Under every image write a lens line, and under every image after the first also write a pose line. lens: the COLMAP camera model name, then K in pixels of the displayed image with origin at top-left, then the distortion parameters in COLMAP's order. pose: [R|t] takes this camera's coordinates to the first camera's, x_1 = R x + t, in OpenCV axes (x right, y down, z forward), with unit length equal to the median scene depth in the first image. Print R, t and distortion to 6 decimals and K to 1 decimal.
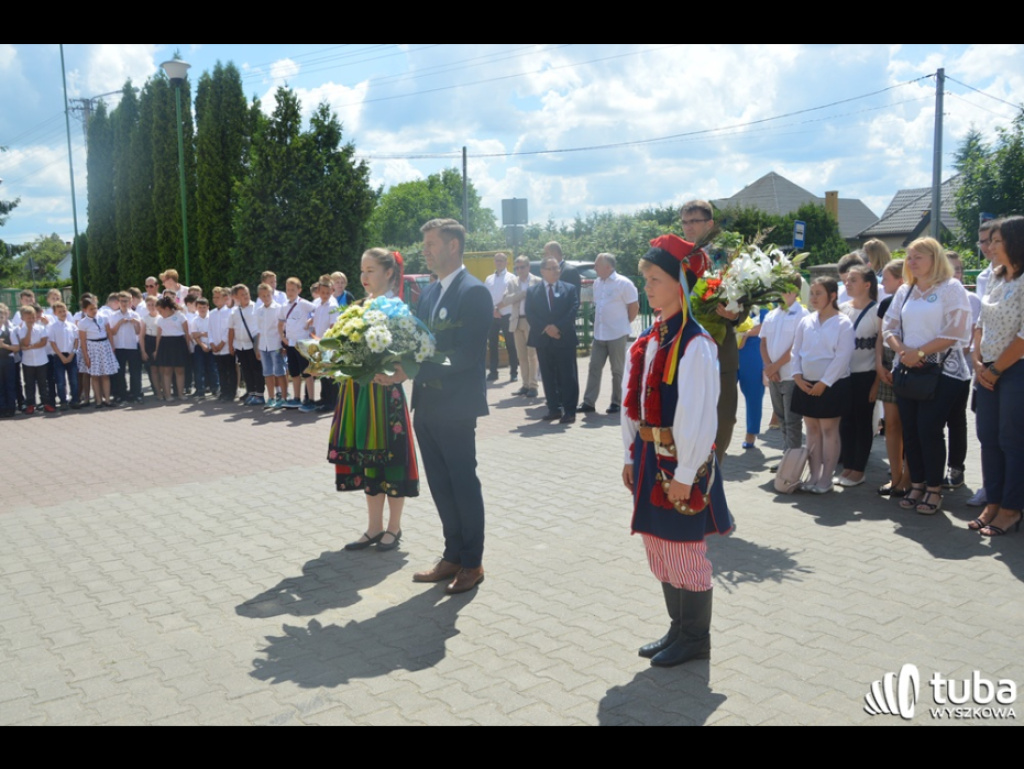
lens RADIAL K [[927.3, 0, 510.5], [0, 927.3, 375.0], [0, 0, 1]] dist [-0.059062, 0.142124]
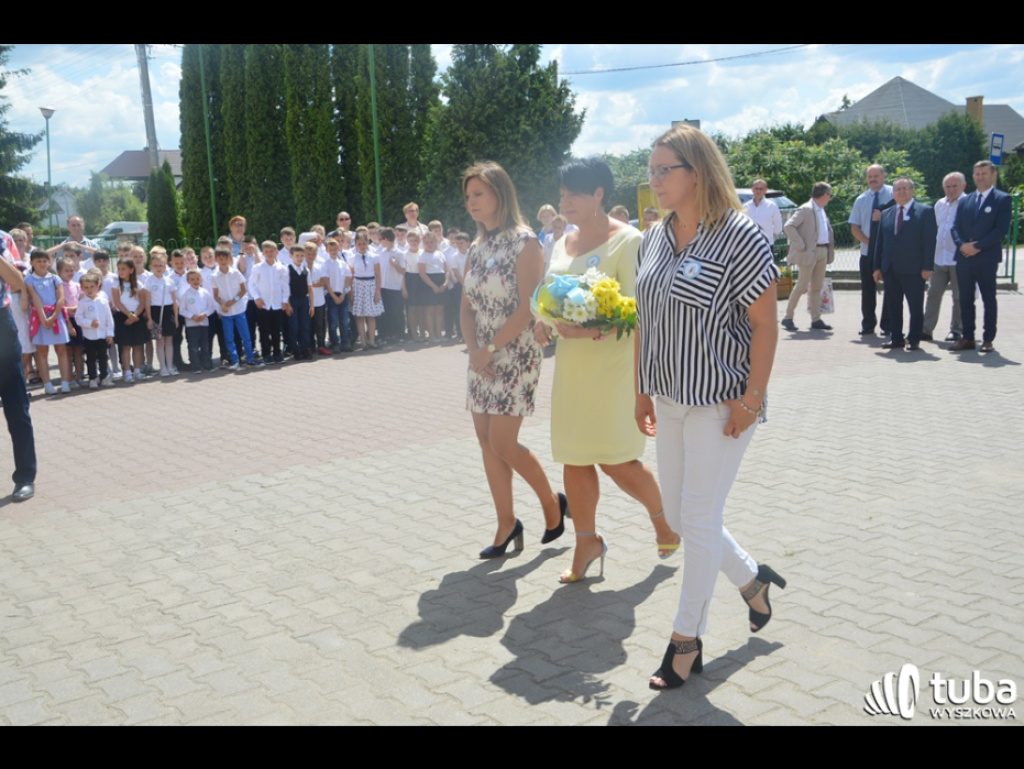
lens RADIAL K [[1085.2, 0, 507.4], [0, 1085.2, 388.0], [0, 0, 1]] dist [0.068025, 0.000000]
pose [[0.998739, -0.012654, -0.048584, -0.242902], [0.015185, 0.998527, 0.052088, 0.018719], [0.047853, -0.052760, 0.997460, -0.129751]]
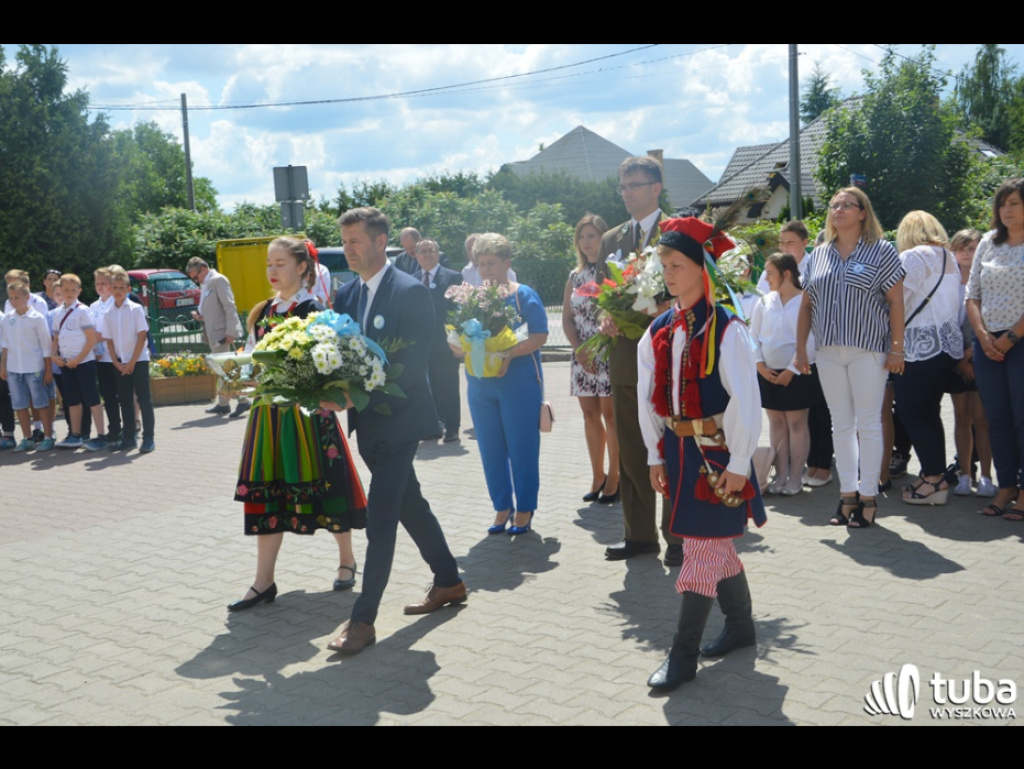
lens RADIAL K [[1248.6, 0, 495.8], [0, 1248.6, 364.9], [0, 0, 1]] dist [0.155387, 0.000000]
pose [[0.975808, -0.045215, 0.213902, -0.113505], [0.051273, 0.998423, -0.022854, 0.009288], [-0.212531, 0.033268, 0.976588, -0.075428]]
